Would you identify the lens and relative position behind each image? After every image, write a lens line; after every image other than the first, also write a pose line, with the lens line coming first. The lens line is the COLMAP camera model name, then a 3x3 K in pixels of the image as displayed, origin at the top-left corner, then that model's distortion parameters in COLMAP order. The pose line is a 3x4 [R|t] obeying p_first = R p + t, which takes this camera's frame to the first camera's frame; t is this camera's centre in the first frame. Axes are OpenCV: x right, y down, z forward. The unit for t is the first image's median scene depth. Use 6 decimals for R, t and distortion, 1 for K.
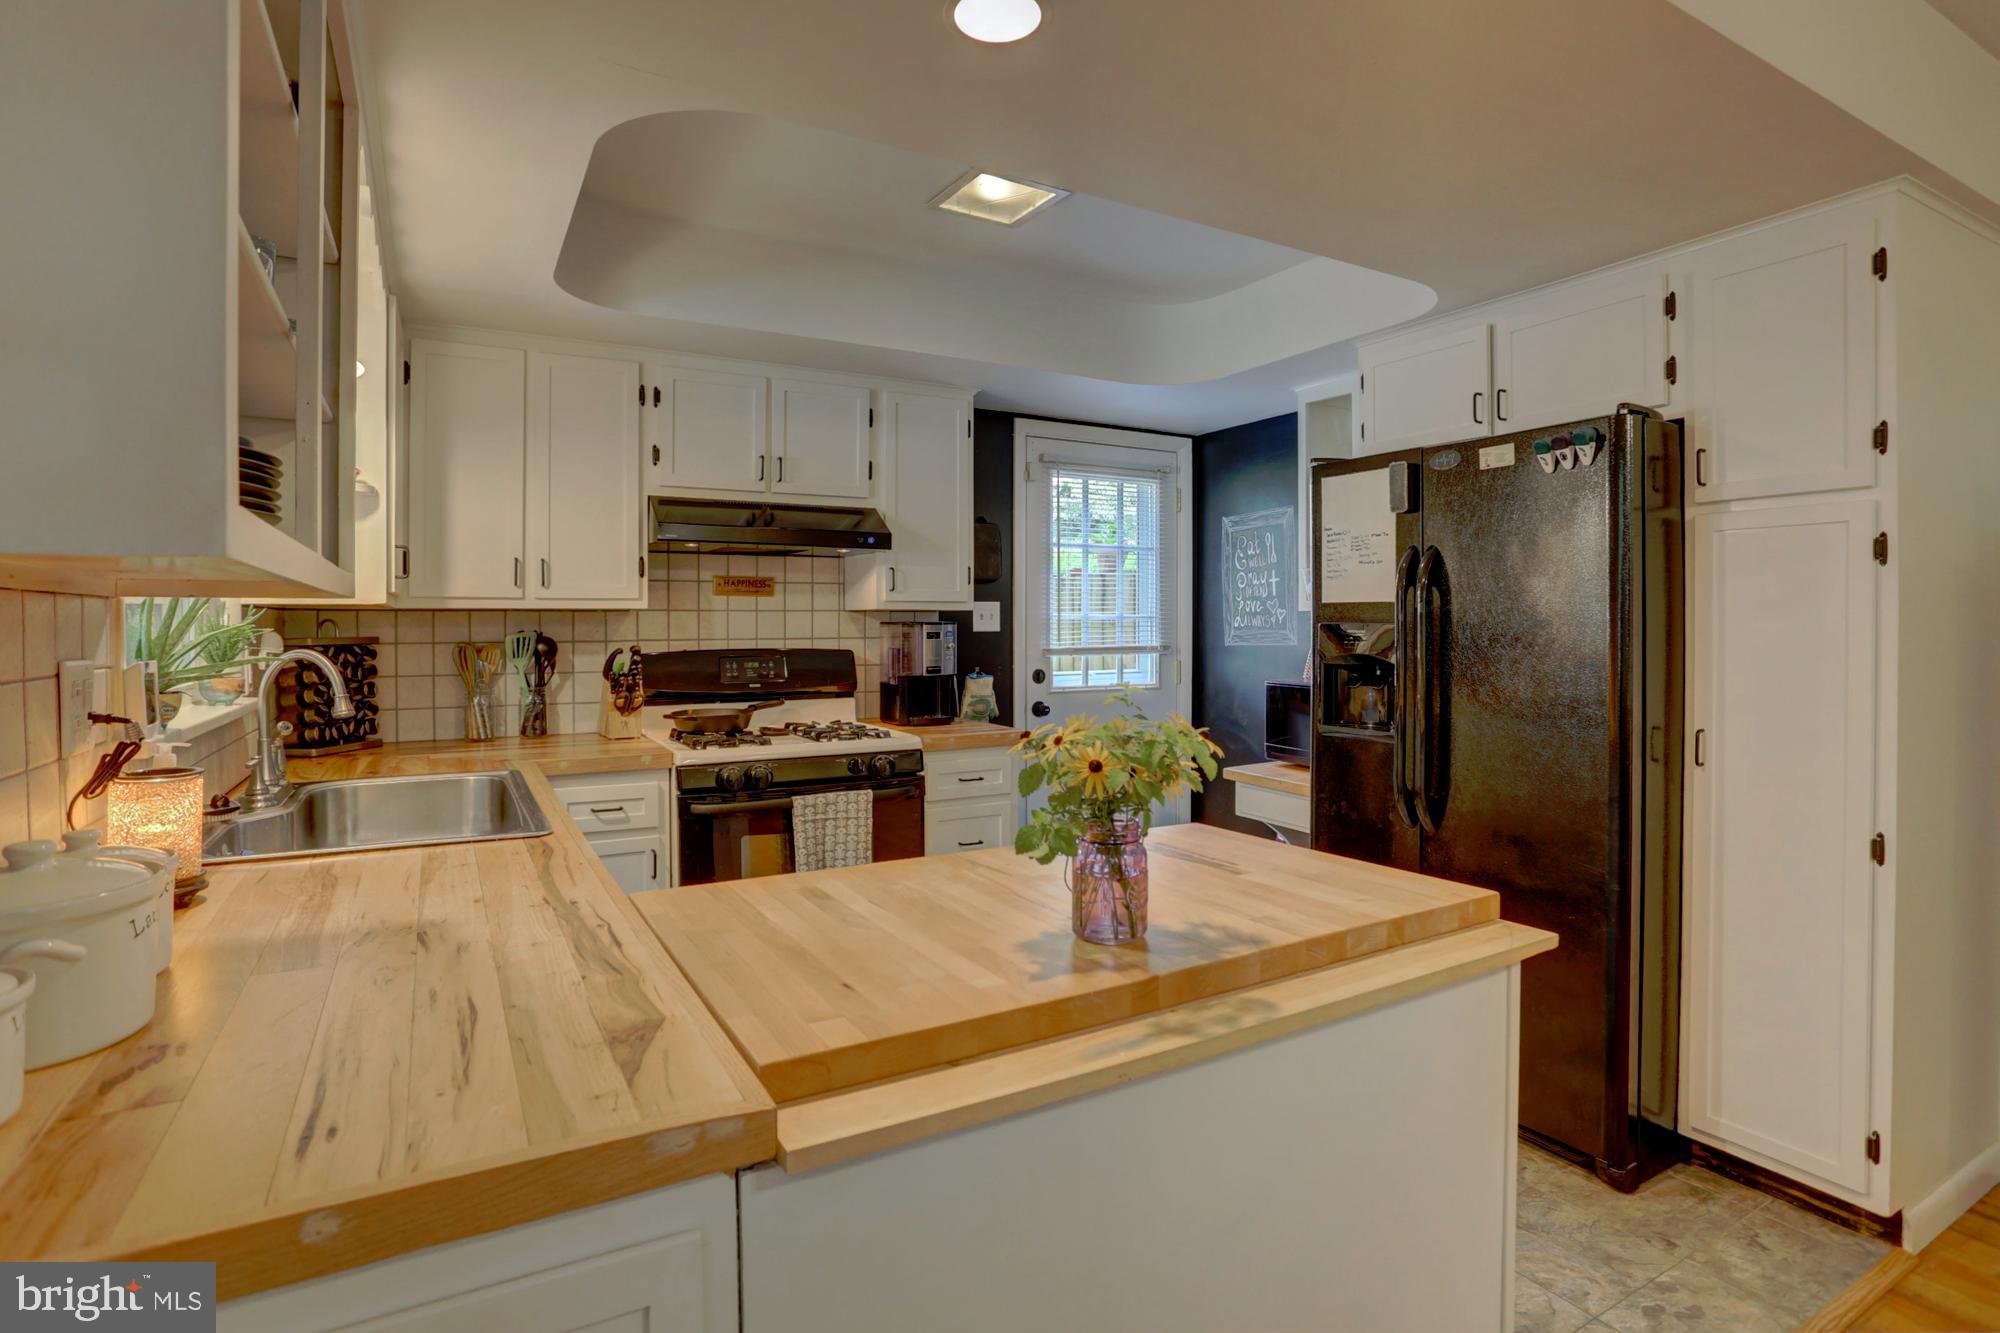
lens RADIAL K [[973.4, 0, 933.7], [0, 973.4, 621.2], [0, 0, 1]] dist [-0.068154, 0.022229]
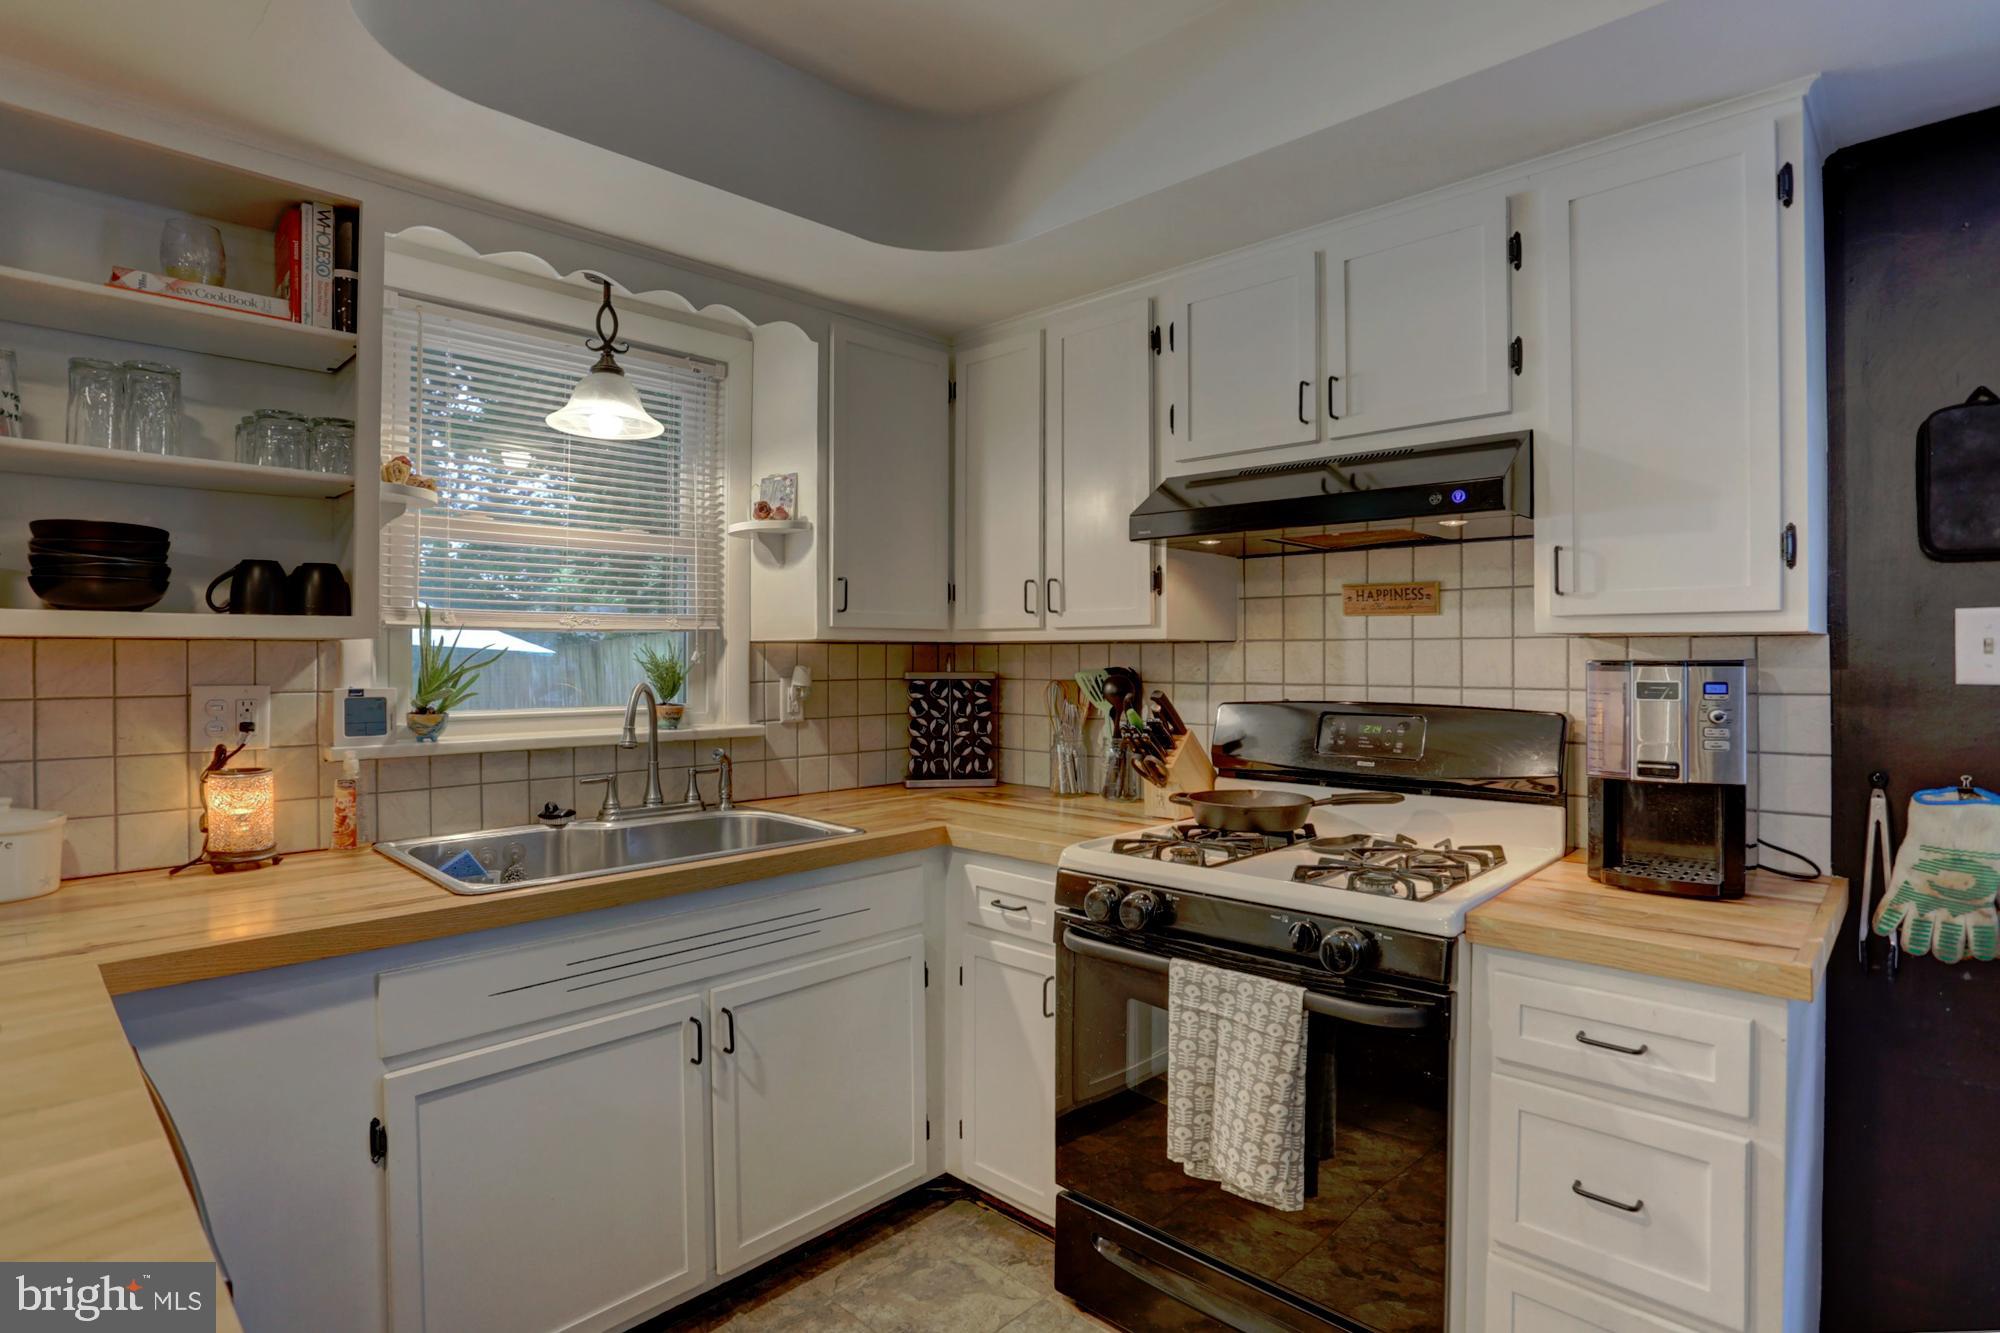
lens RADIAL K [[1021.8, 0, 1056.1], [0, 1021.8, 649.5], [0, 0, 1]] dist [-0.044466, 0.011044]
pose [[0.344715, -0.002573, -0.938704, 0.359810], [0.000015, 0.999996, -0.002735, -0.003183], [0.938707, 0.000929, 0.344714, 0.637179]]
